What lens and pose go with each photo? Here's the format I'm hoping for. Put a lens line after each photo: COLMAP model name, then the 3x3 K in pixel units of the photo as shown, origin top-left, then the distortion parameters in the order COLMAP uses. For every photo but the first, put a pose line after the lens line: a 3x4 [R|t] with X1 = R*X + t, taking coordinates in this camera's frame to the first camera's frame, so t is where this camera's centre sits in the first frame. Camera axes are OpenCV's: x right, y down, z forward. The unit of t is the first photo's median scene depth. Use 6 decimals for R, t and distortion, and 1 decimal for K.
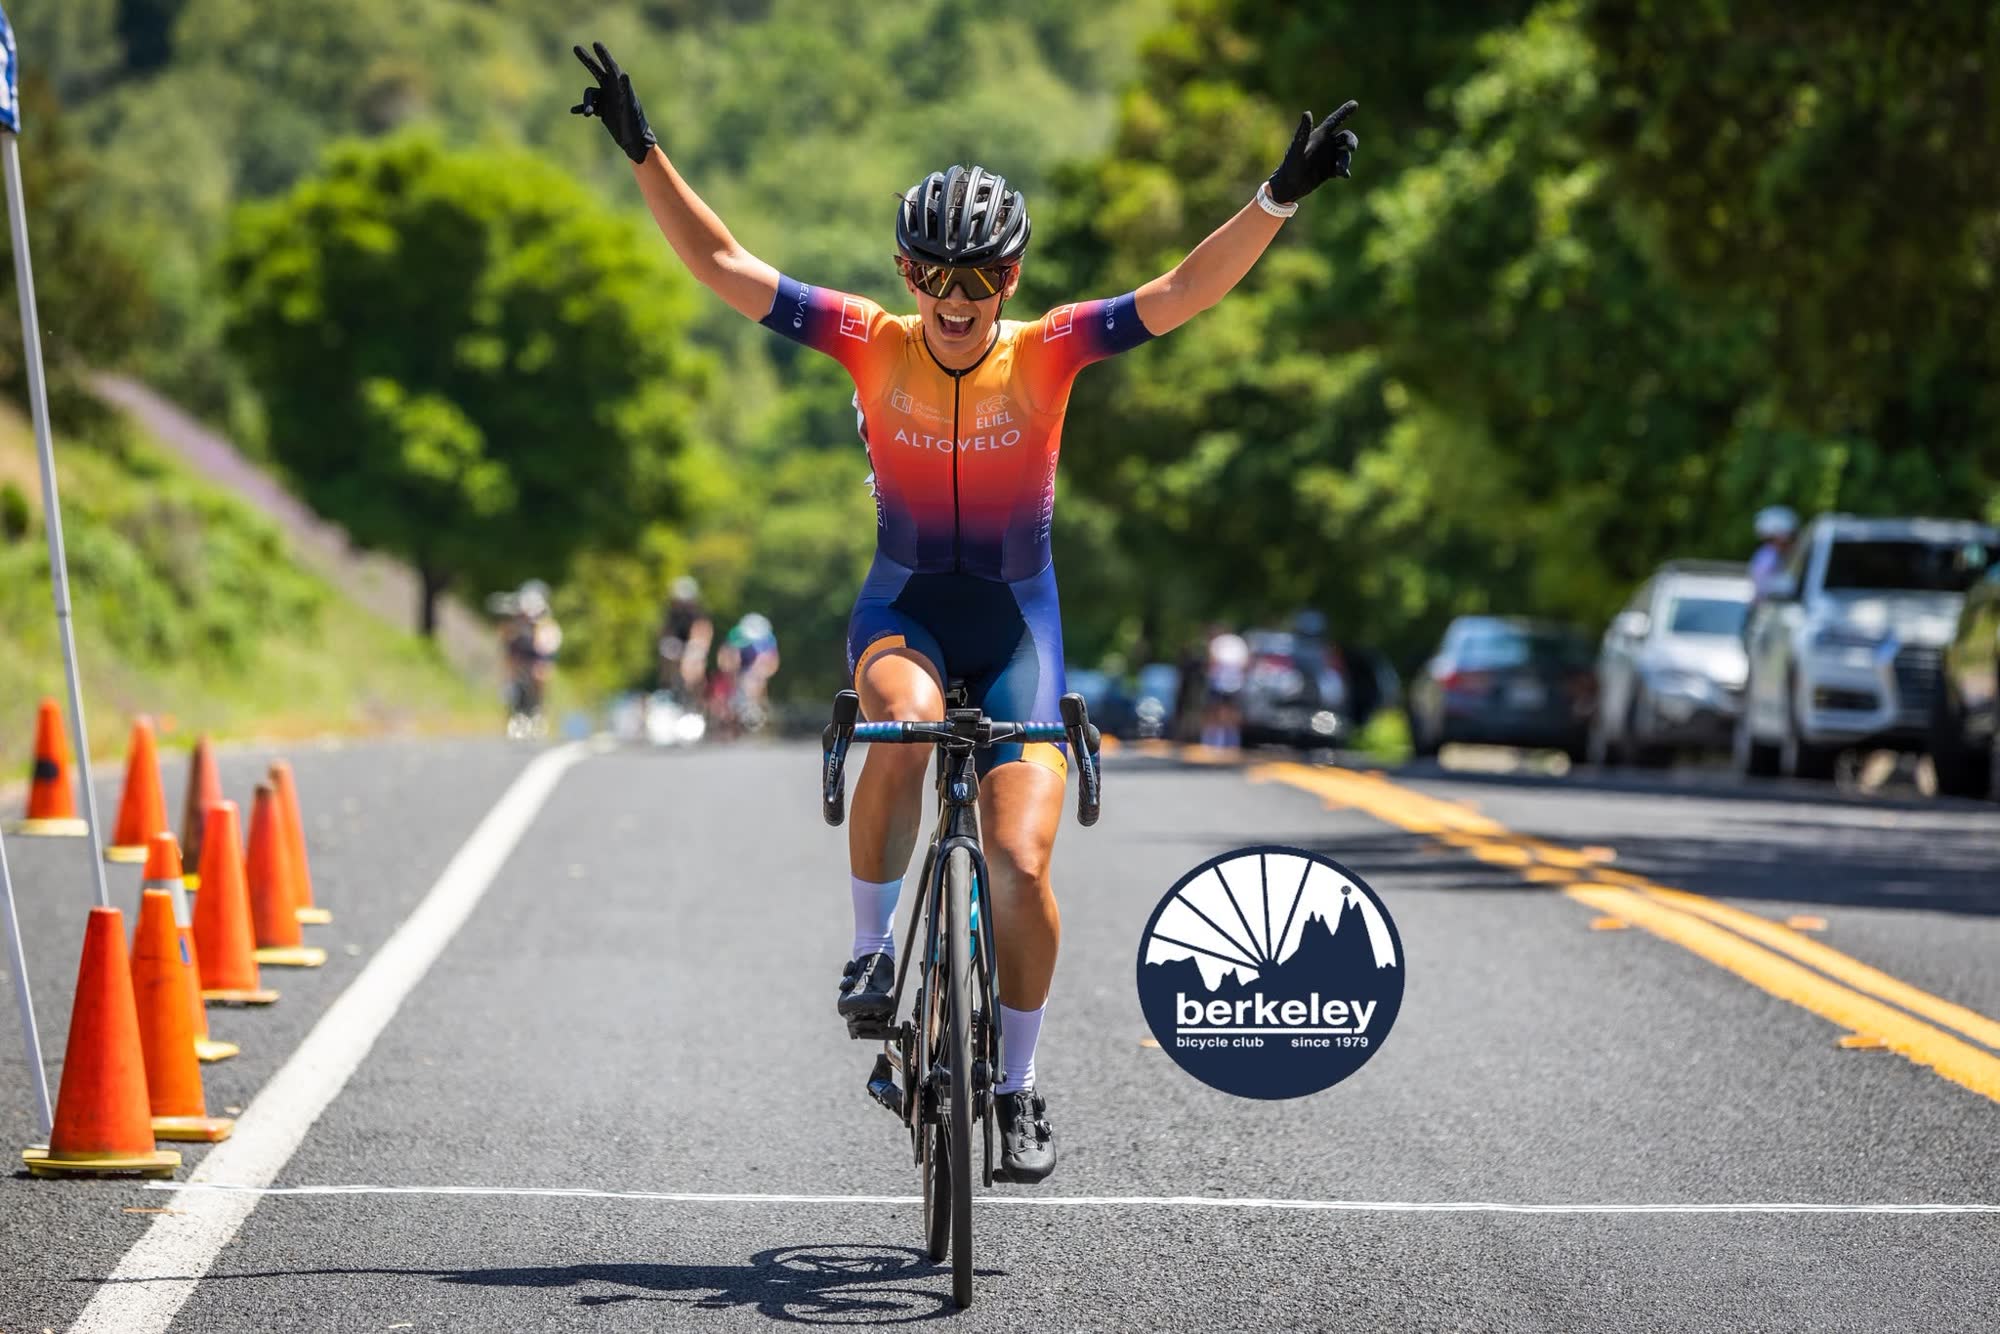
lens RADIAL K [[9629.3, 0, 1000.0], [0, 9629.3, 667.0], [0, 0, 1]] dist [-0.024675, -7.927570]
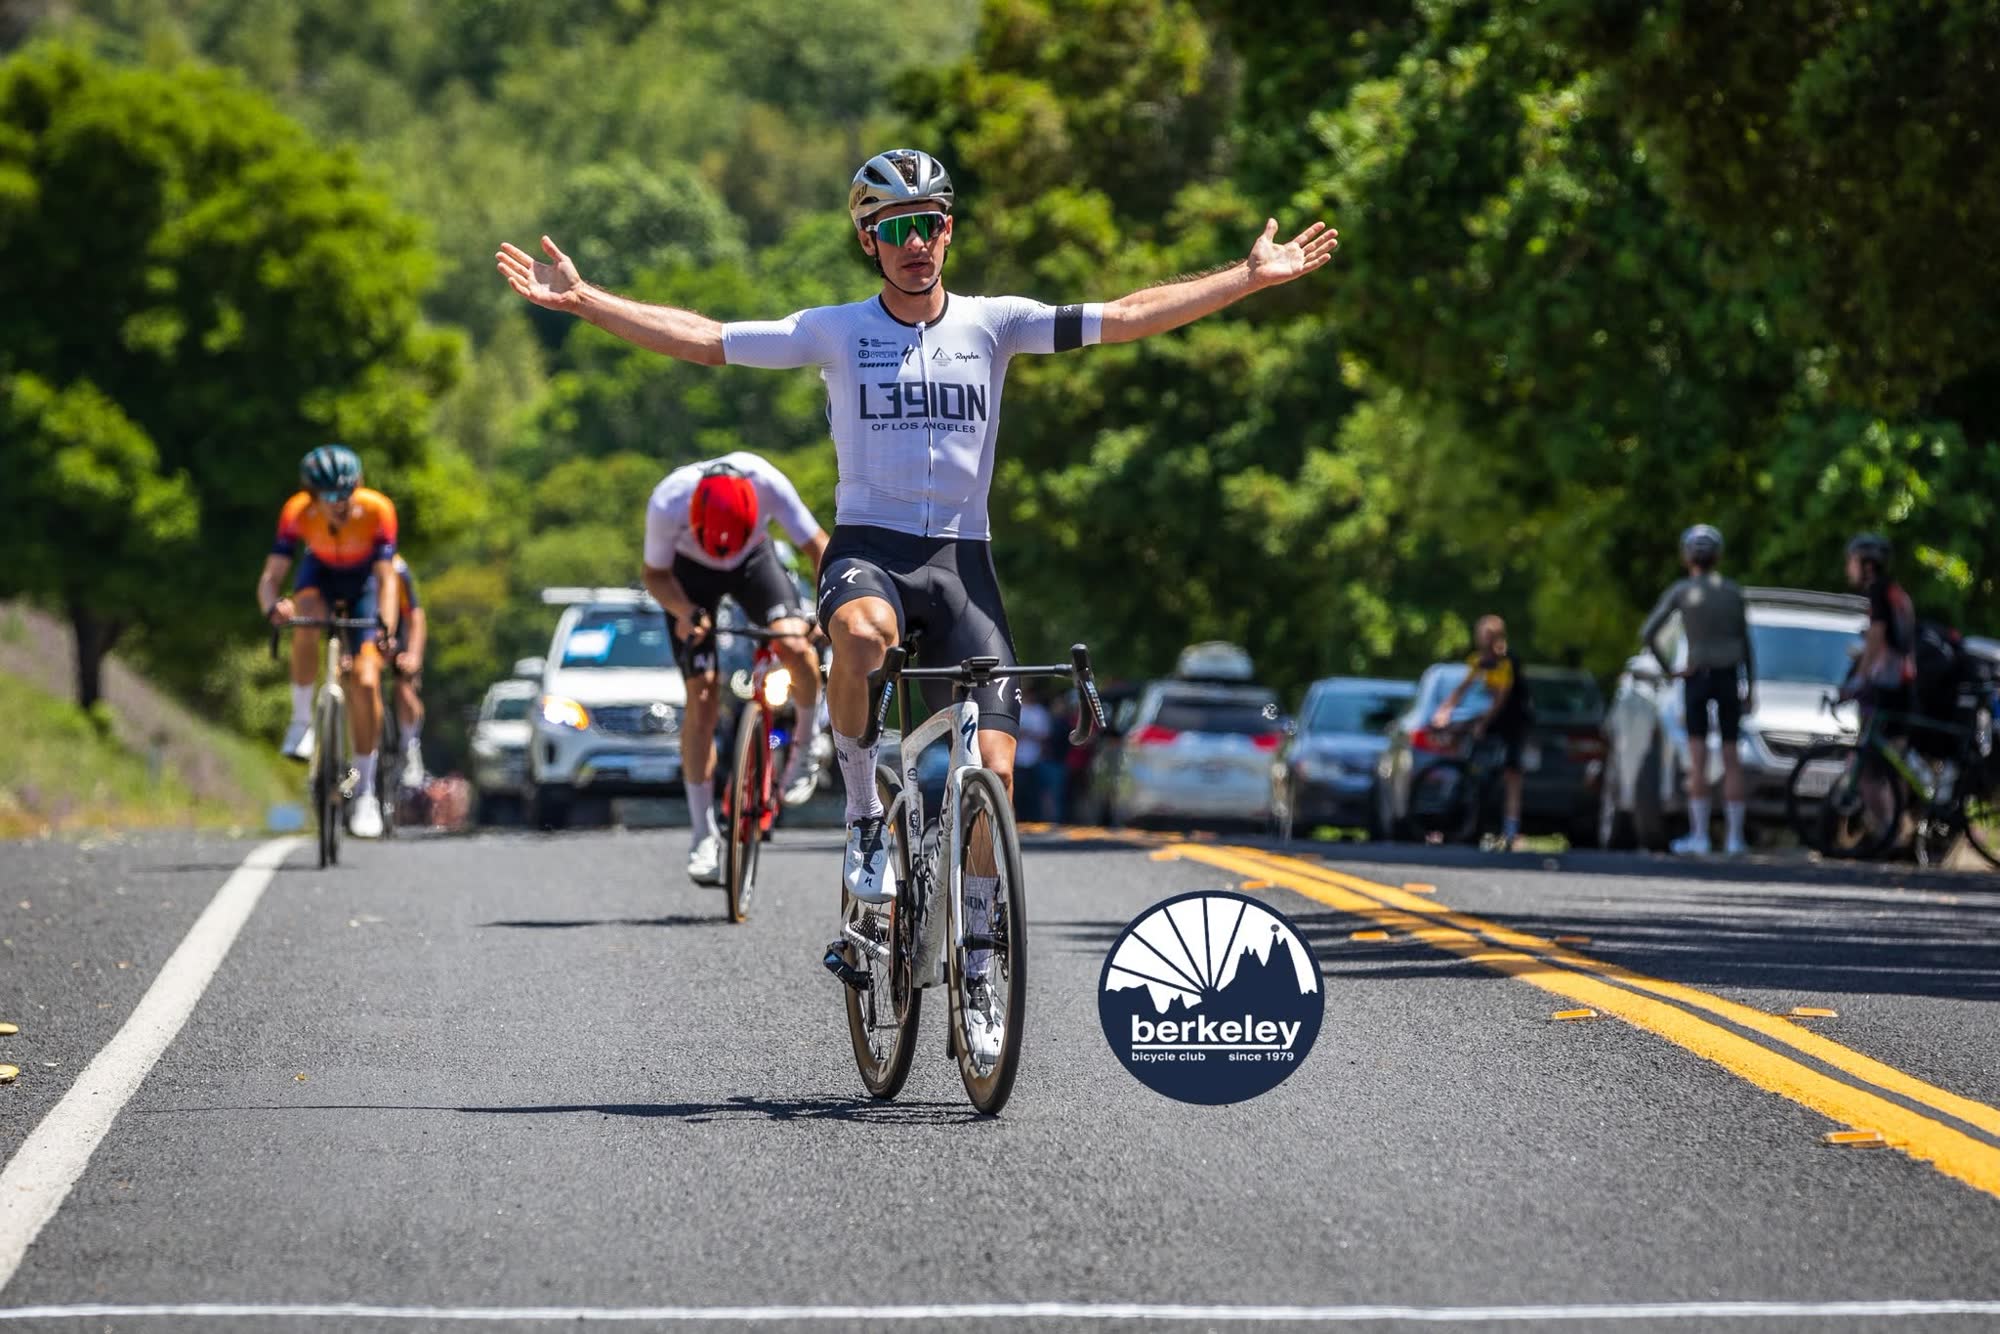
lens RADIAL K [[9629.3, 0, 1000.0], [0, 9629.3, 667.0], [0, 0, 1]] dist [-0.024675, -7.927570]
pose [[0.999712, -0.013222, 0.020043, -0.001560], [0.013218, 0.999913, 0.000321, -0.003441], [-0.020045, -0.000056, 0.999799, 0.149725]]
